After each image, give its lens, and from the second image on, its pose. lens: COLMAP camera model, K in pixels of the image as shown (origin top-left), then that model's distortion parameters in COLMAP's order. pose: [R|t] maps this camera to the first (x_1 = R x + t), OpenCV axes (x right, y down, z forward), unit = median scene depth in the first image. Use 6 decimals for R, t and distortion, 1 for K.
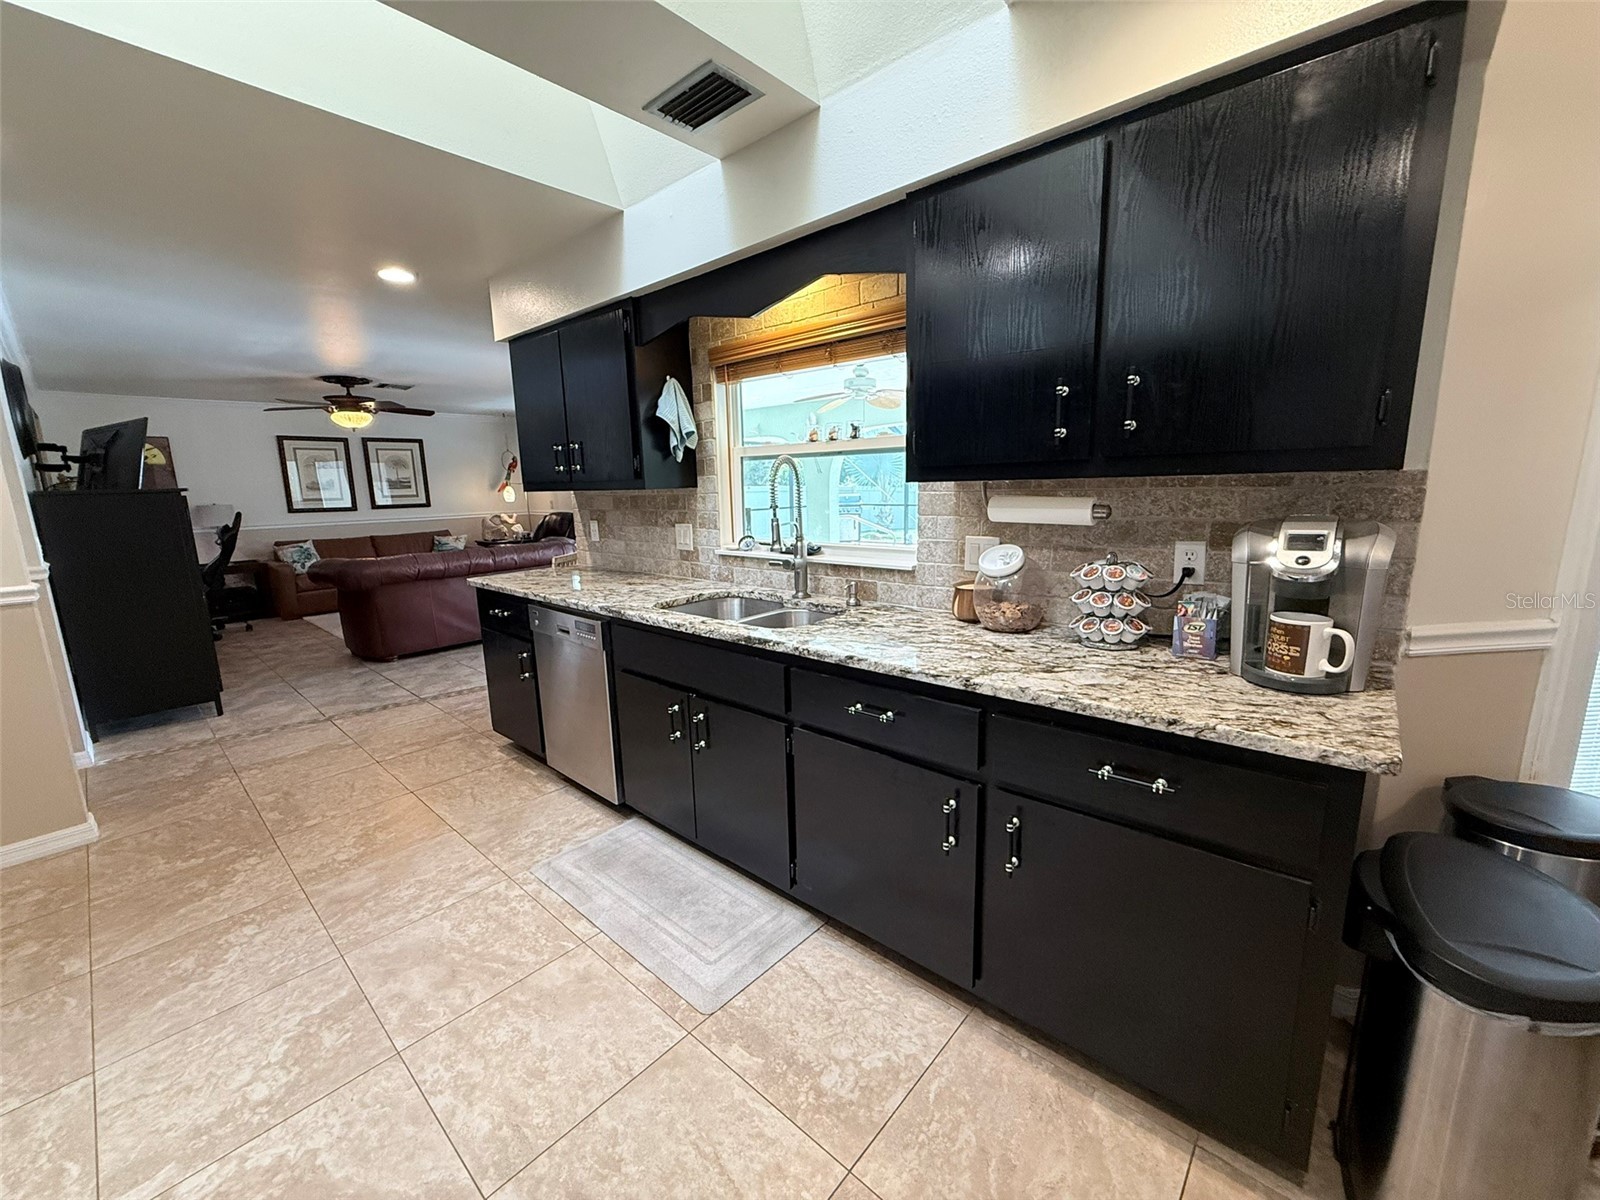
lens RADIAL K [[638.8, 0, 797.0], [0, 638.8, 599.9], [0, 0, 1]] dist [-0.000414, 0.000190]
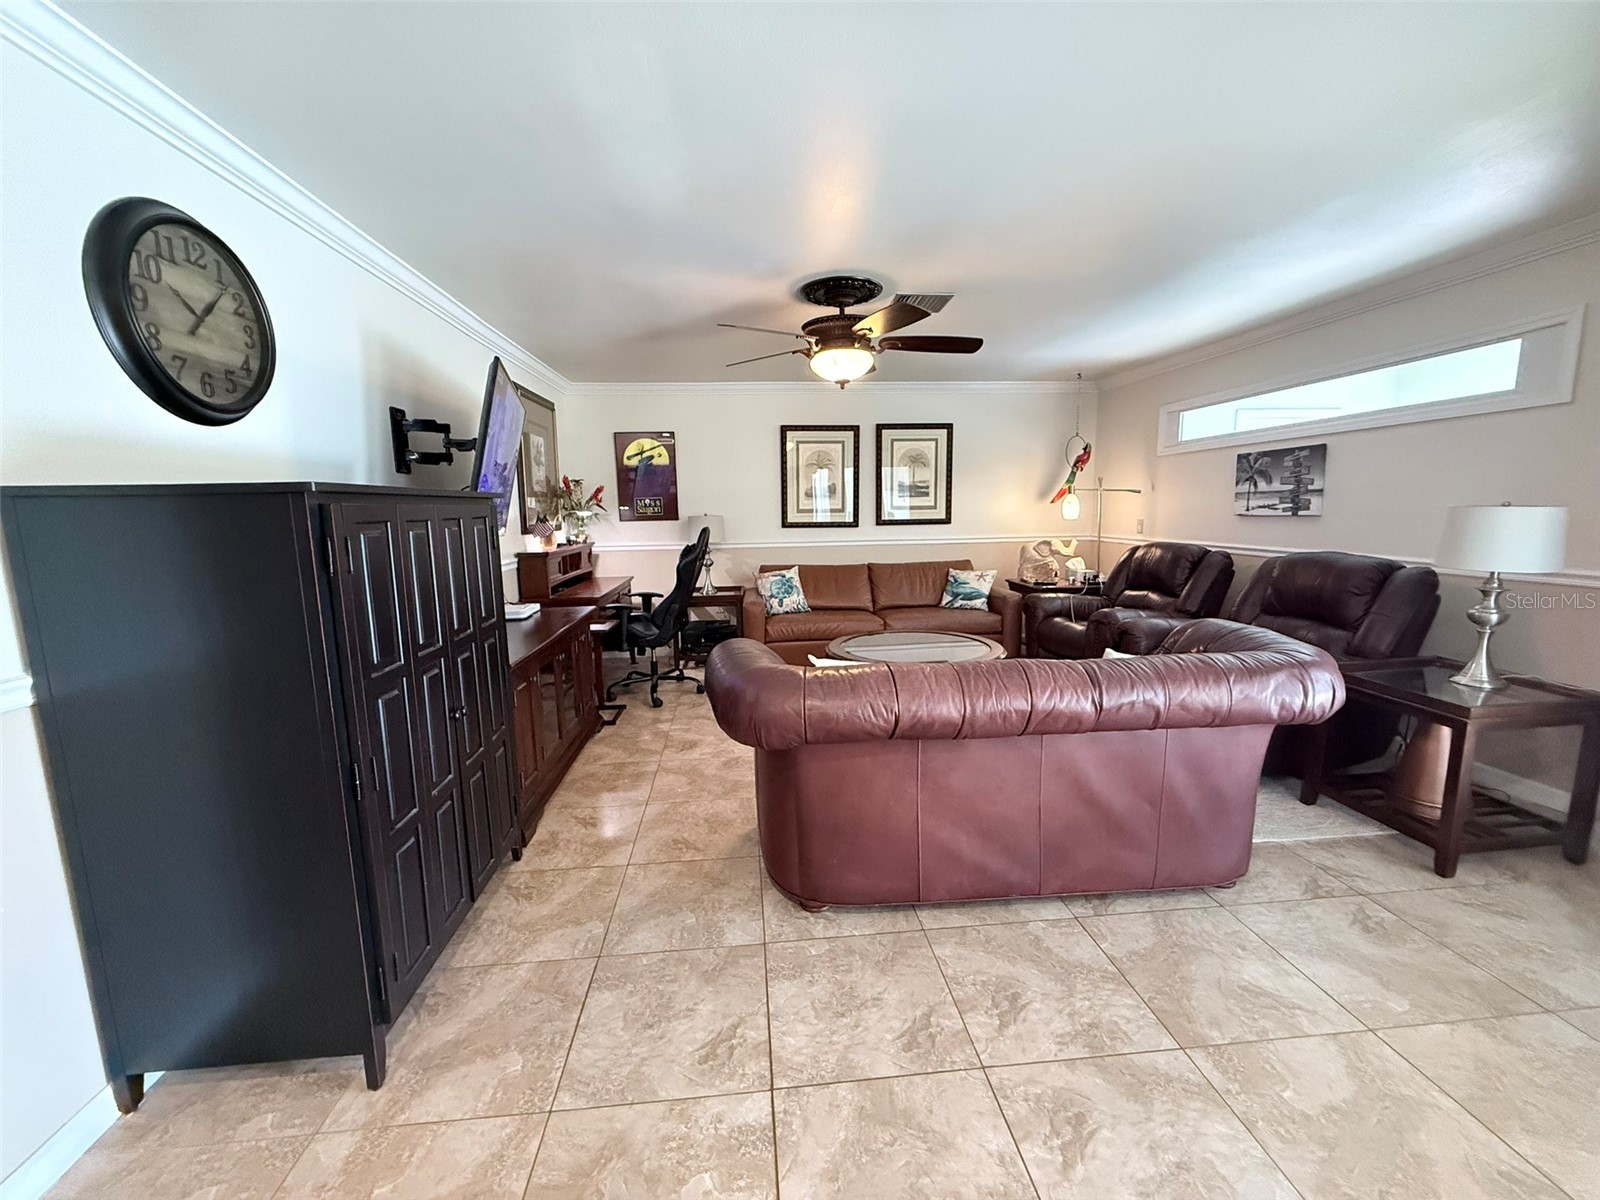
lens RADIAL K [[638.8, 0, 796.5], [0, 638.8, 599.7], [0, 0, 1]] dist [-0.000414, 0.000190]
pose [[0.730077, 0.111940, -0.674134, -0.827028], [-0.124329, 0.991786, 0.030040, -0.239994], [0.671959, 0.061883, 0.737998, 1.437585]]
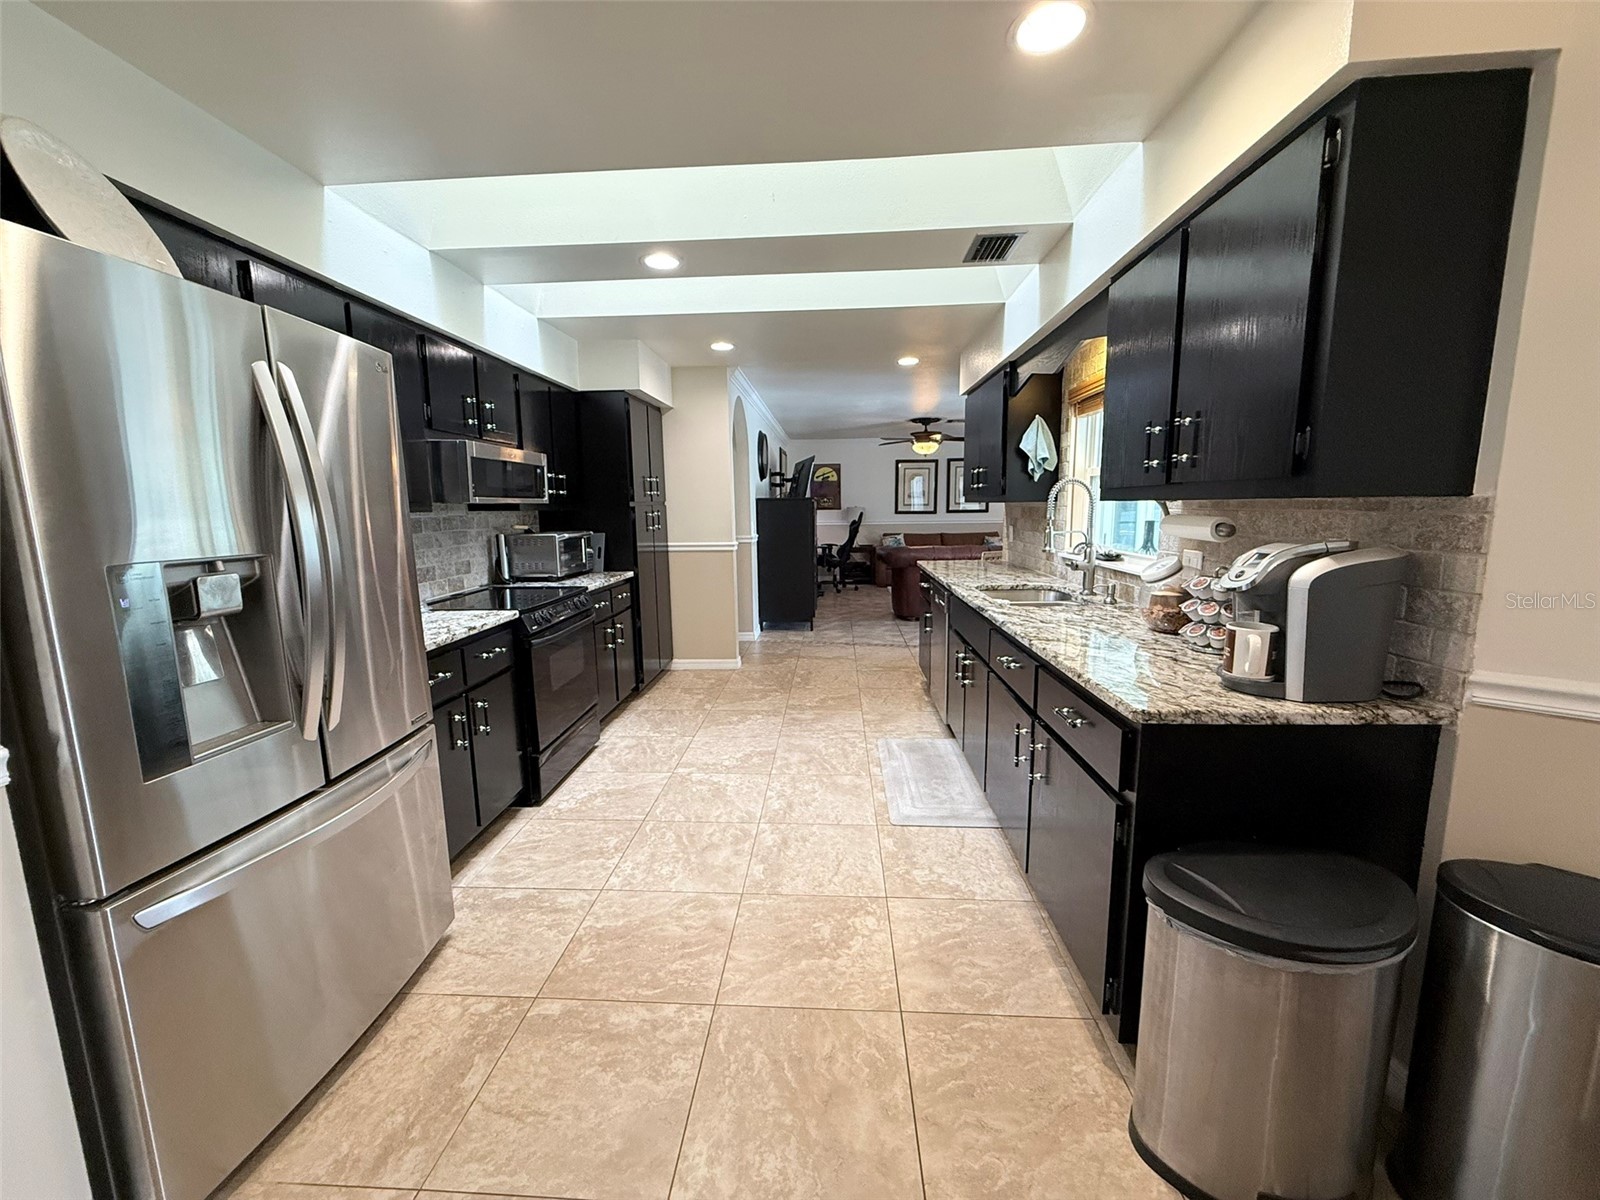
lens RADIAL K [[638.8, 0, 796.9], [0, 638.8, 600.2], [0, 0, 1]] dist [-0.000414, 0.000190]
pose [[0.622478, 0.133345, -0.771194, 0.605543], [-0.142259, 0.988241, 0.056048, 0.017634], [0.769600, 0.074820, 0.634128, -0.182216]]
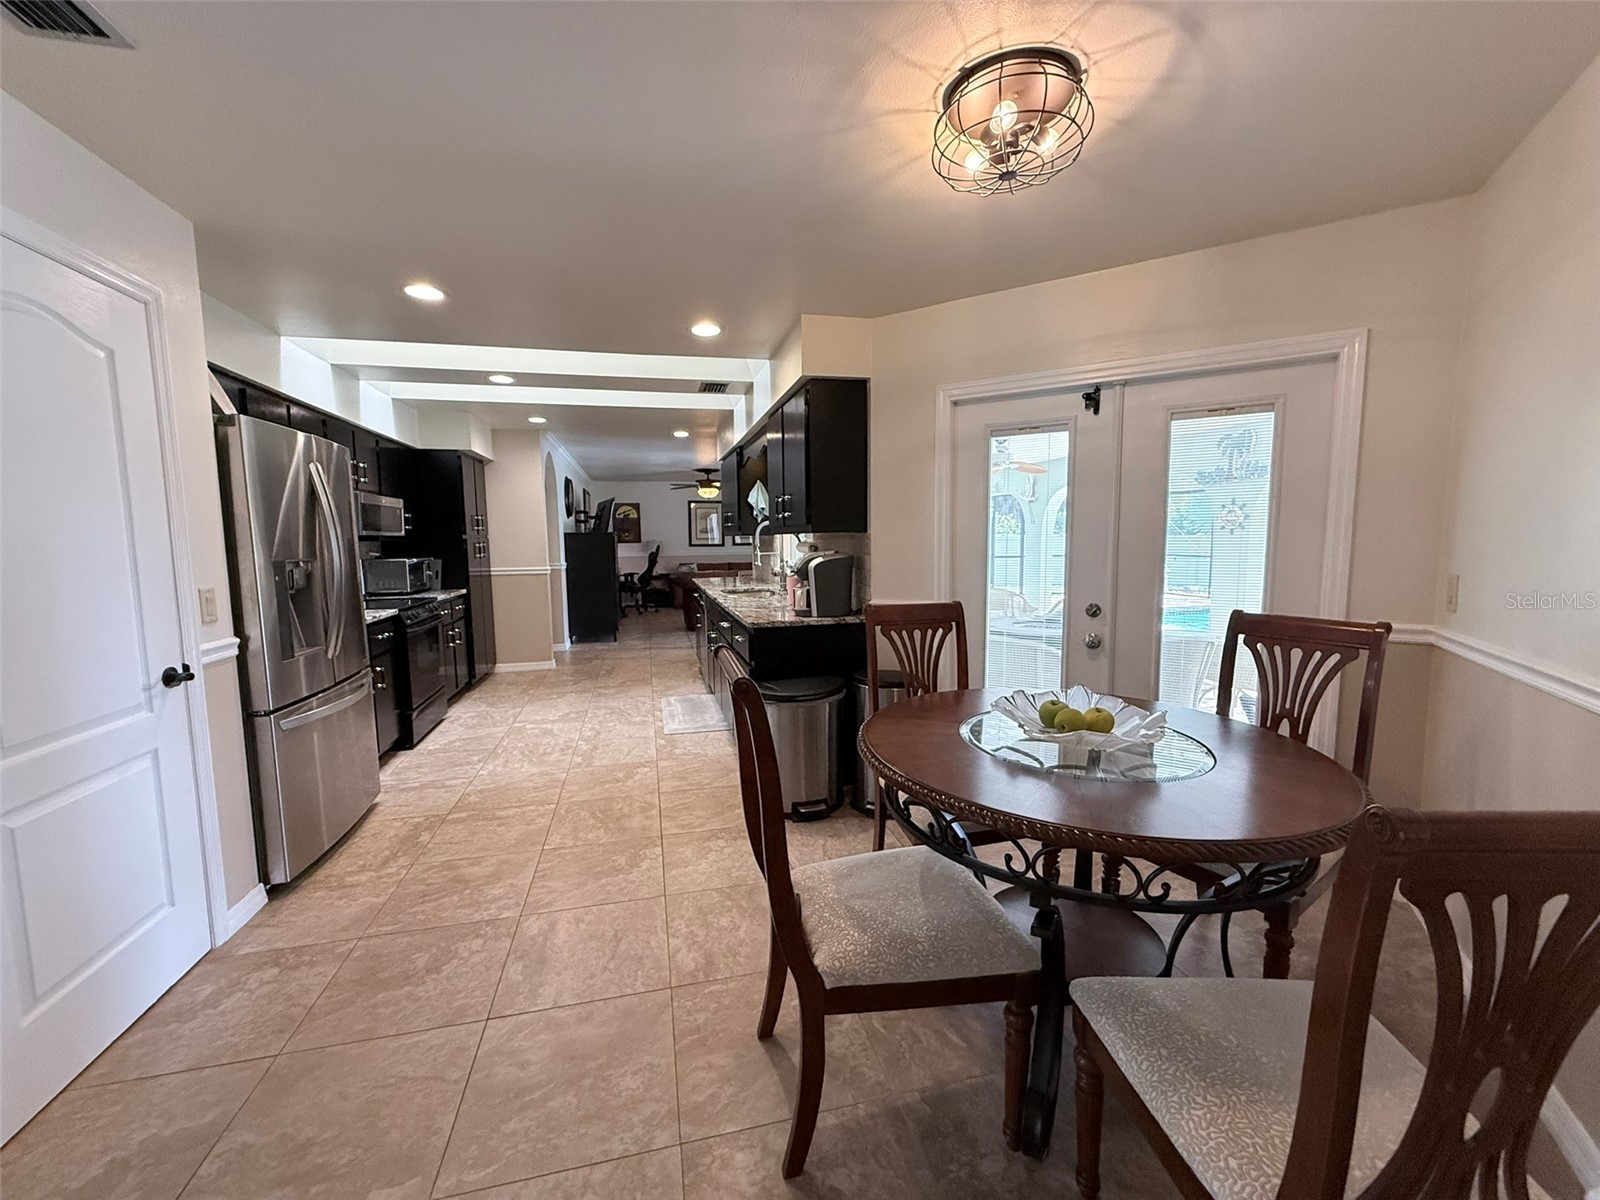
lens RADIAL K [[638.8, 0, 797.1], [0, 638.8, 599.6], [0, 0, 1]] dist [-0.000414, 0.000190]
pose [[0.822979, 0.070882, -0.563632, 1.186376], [-0.110066, 0.993279, -0.035797, 0.090521], [0.557307, 0.091497, 0.825250, -0.622731]]
